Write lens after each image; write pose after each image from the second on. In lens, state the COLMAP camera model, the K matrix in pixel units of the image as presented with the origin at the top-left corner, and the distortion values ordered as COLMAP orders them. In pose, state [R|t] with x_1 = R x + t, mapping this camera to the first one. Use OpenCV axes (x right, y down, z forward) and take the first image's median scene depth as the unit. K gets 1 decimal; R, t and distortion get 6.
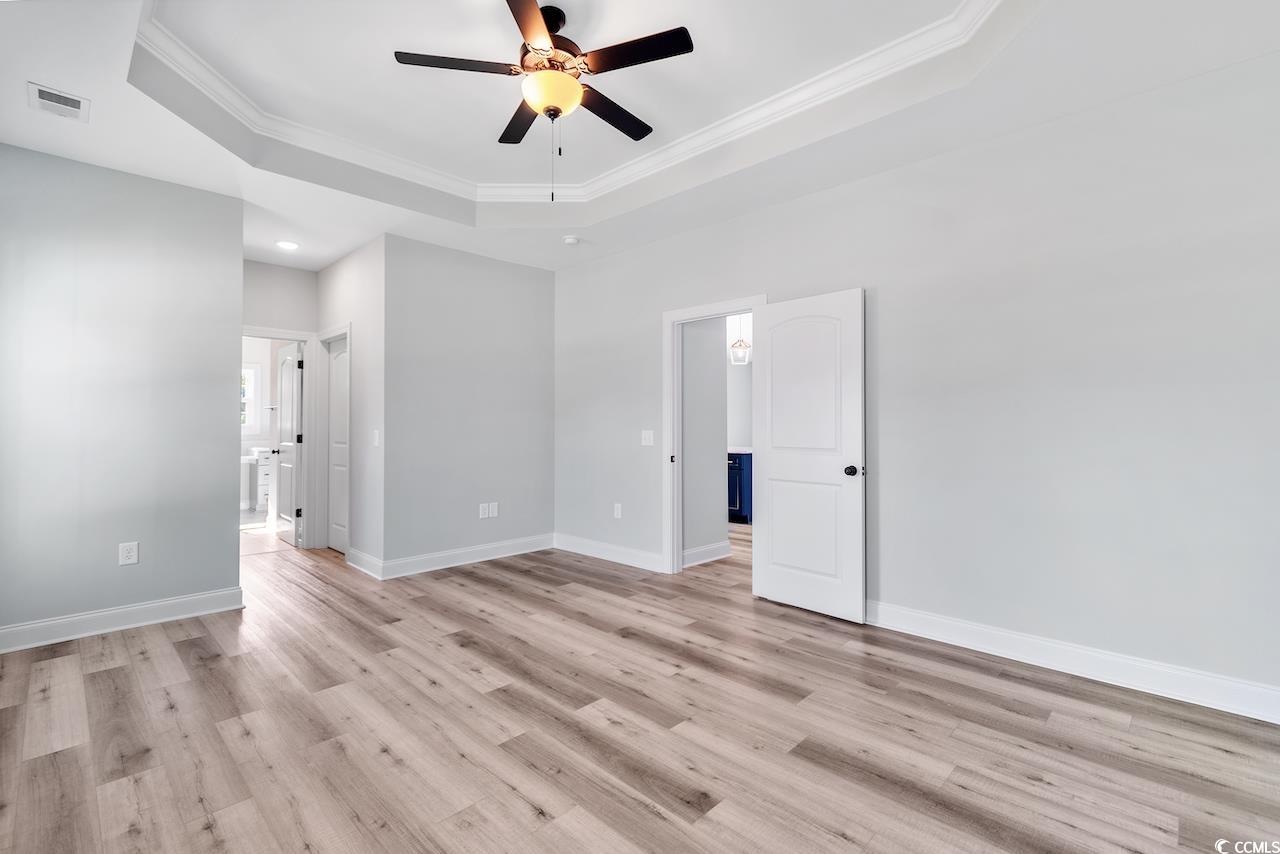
lens RADIAL K [[570.4, 0, 638.9], [0, 570.4, 422.8], [0, 0, 1]] dist [0.002272, 0.000240]
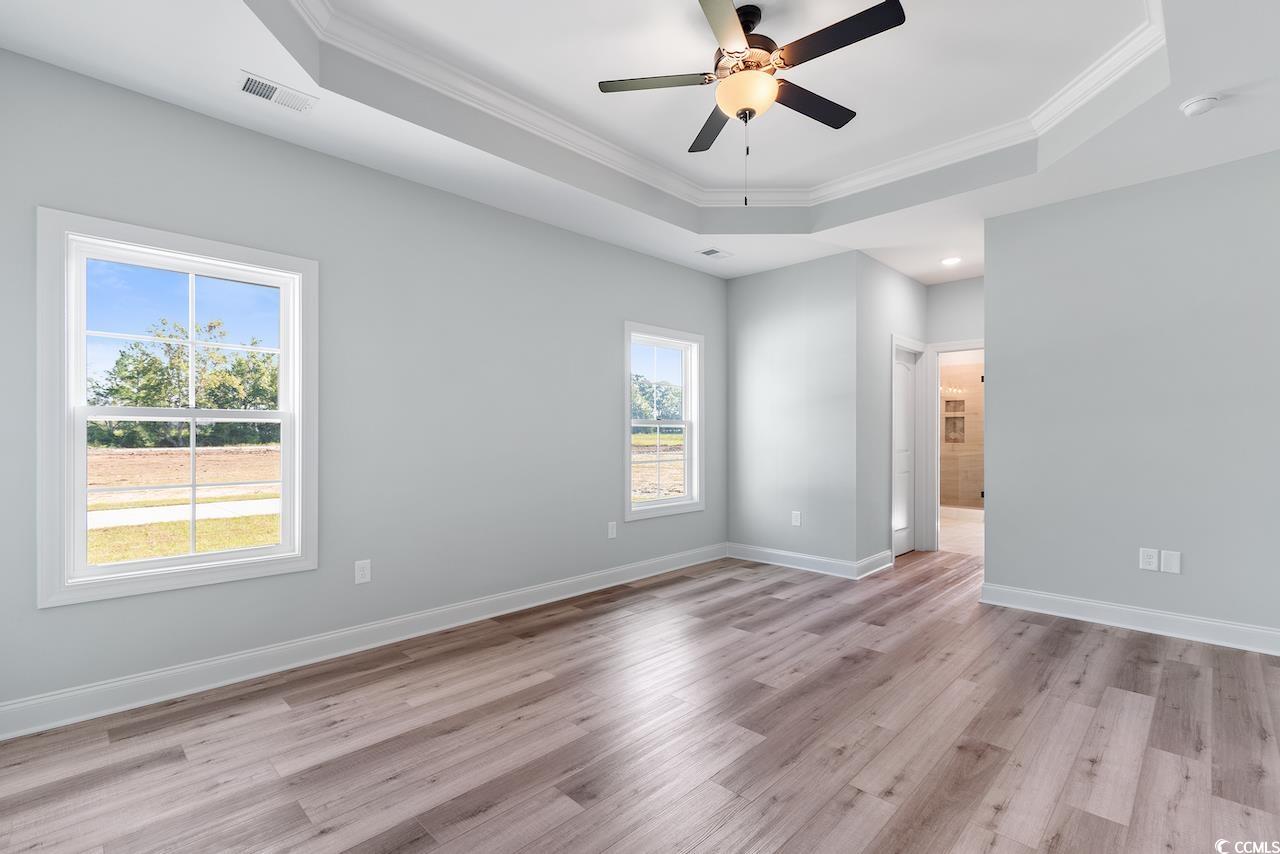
lens RADIAL K [[582.0, 0, 639.4], [0, 582.0, 435.5], [0, 0, 1]] dist [0.003318, -0.000244]
pose [[-0.011180, 0.003144, -0.999933, 0.688485], [0.005993, 0.999977, 0.003077, 0.004711], [0.999920, -0.005958, -0.011198, 0.659276]]
